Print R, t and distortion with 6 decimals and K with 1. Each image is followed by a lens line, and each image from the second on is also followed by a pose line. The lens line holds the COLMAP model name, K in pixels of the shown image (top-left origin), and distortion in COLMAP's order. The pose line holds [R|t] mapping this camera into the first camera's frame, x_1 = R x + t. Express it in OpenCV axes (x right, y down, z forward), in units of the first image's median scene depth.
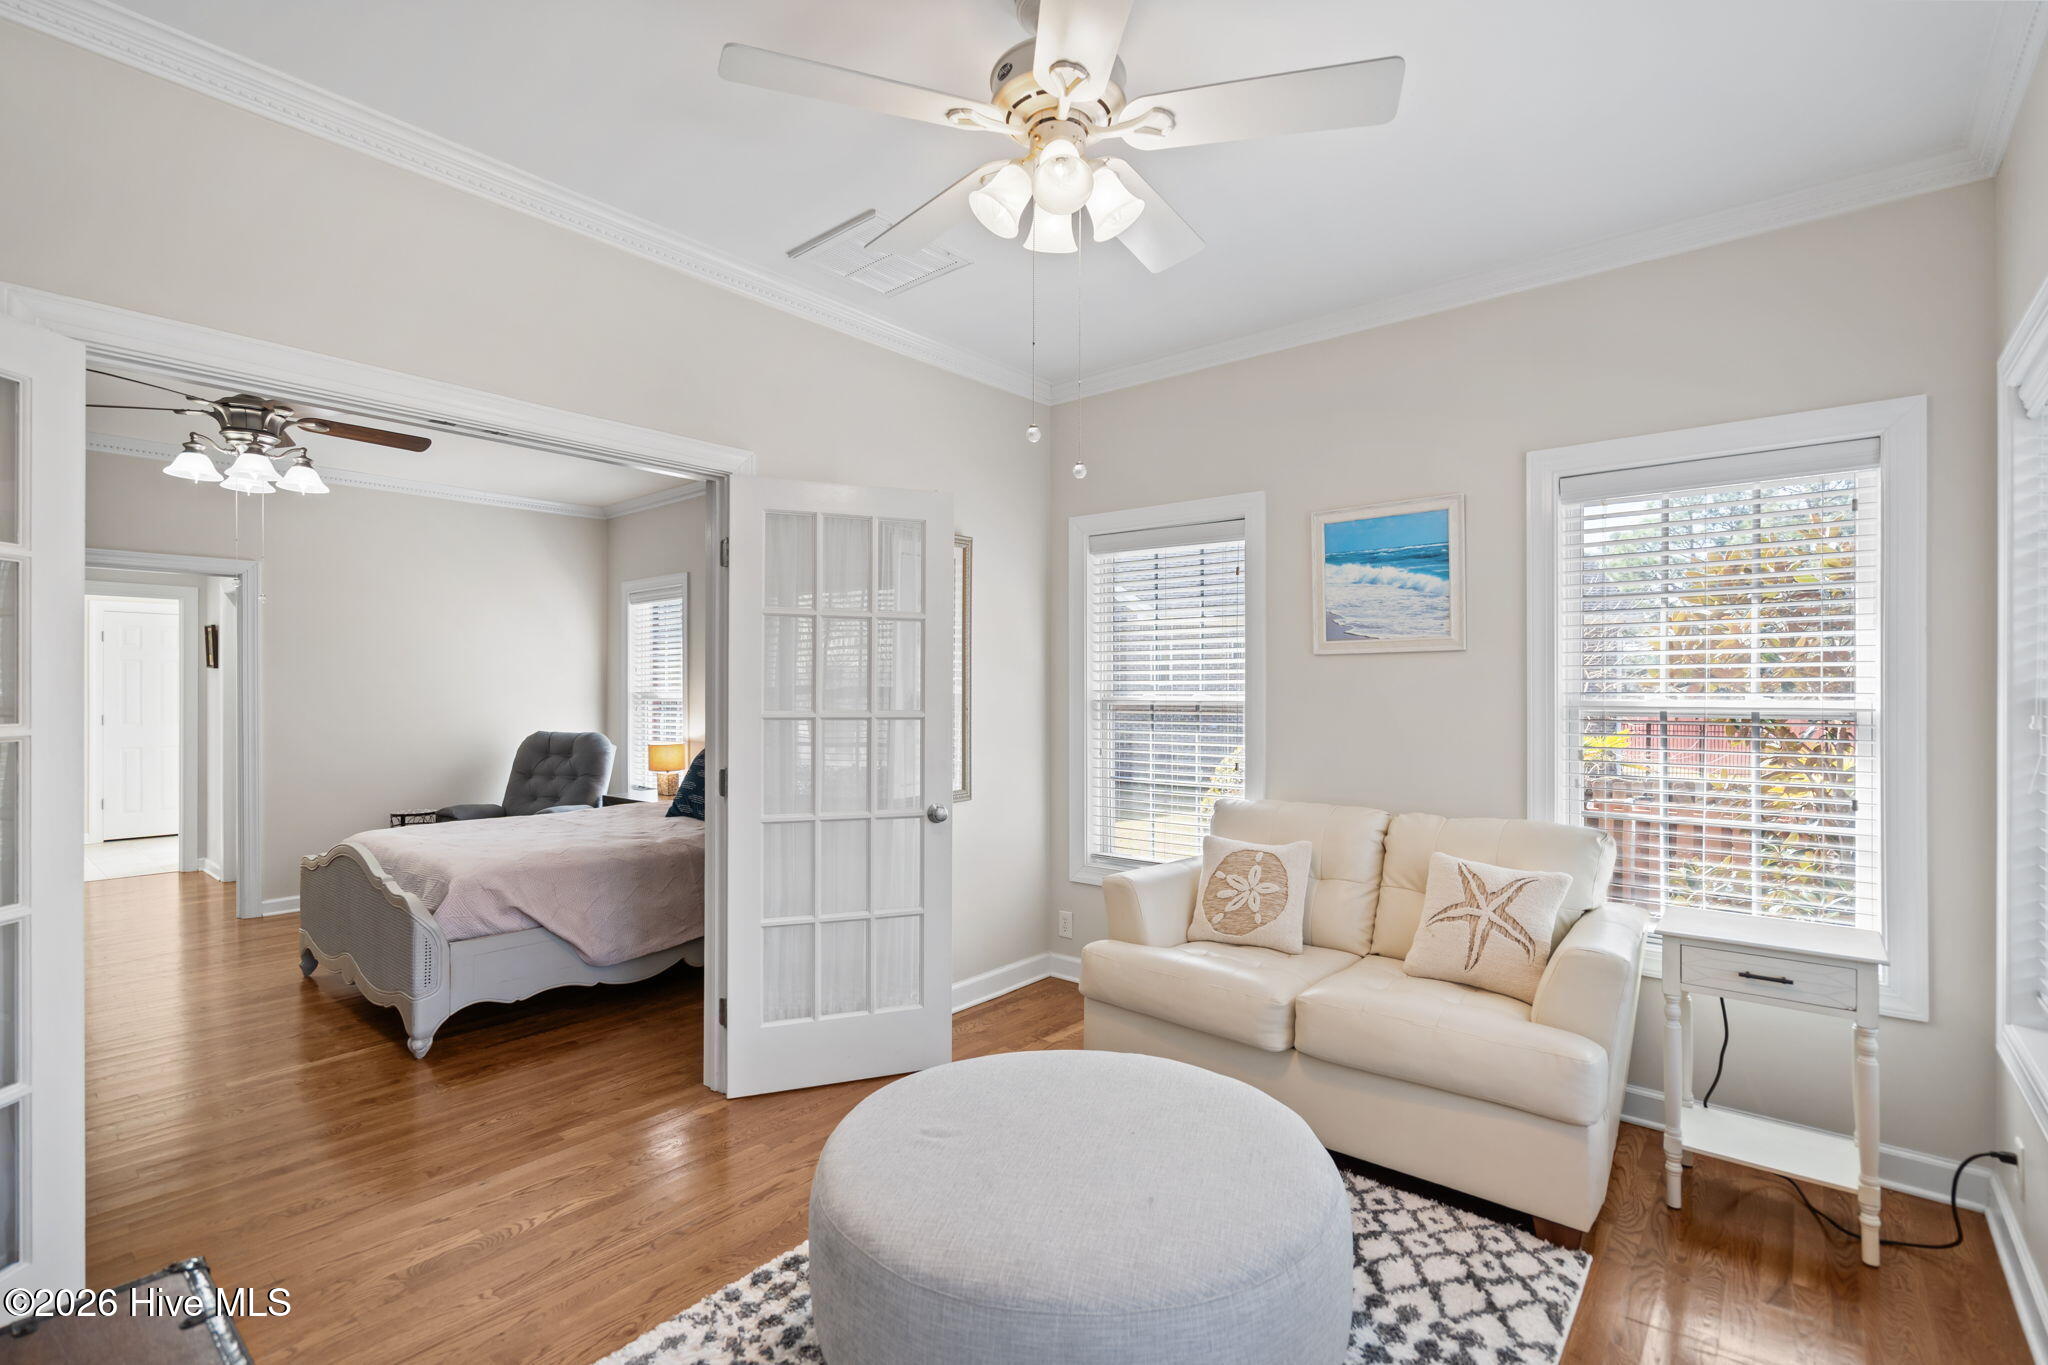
lens RADIAL K [[934.5, 0, 1036.5], [0, 934.5, 683.8], [0, 0, 1]] dist [0.001684, 0.000031]
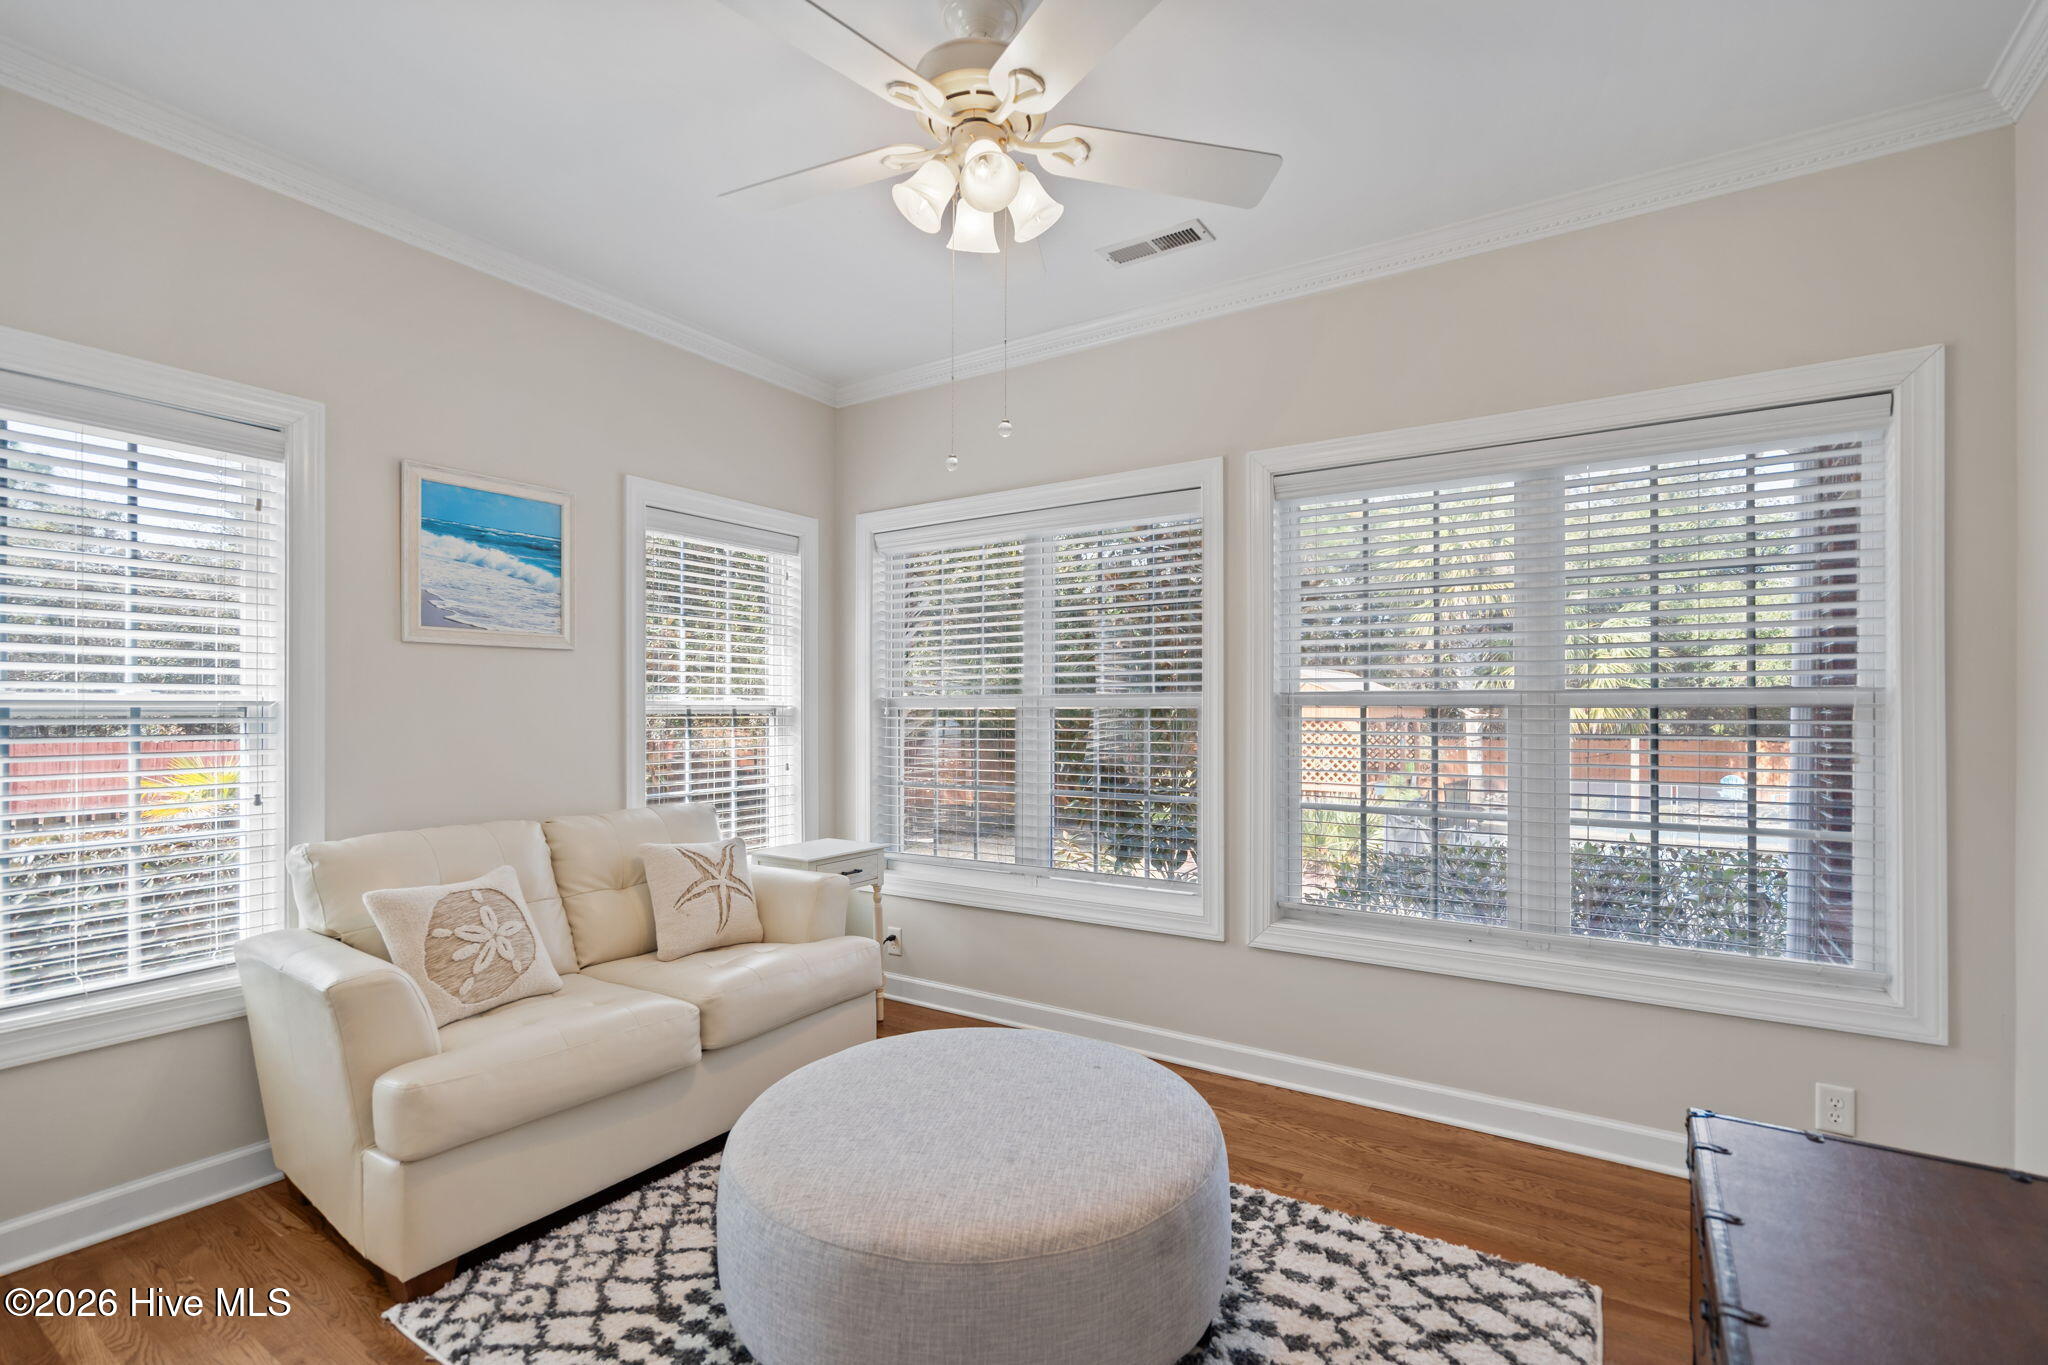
lens RADIAL K [[934.5, 0, 1034.9], [0, 934.5, 701.2], [0, 0, 1]] dist [0.001684, 0.000031]
pose [[-0.128586, 0.004906, 0.991686, -0.580284], [-0.007844, 0.999951, -0.005964, 0.020563], [-0.991667, -0.008546, -0.128541, 0.610454]]
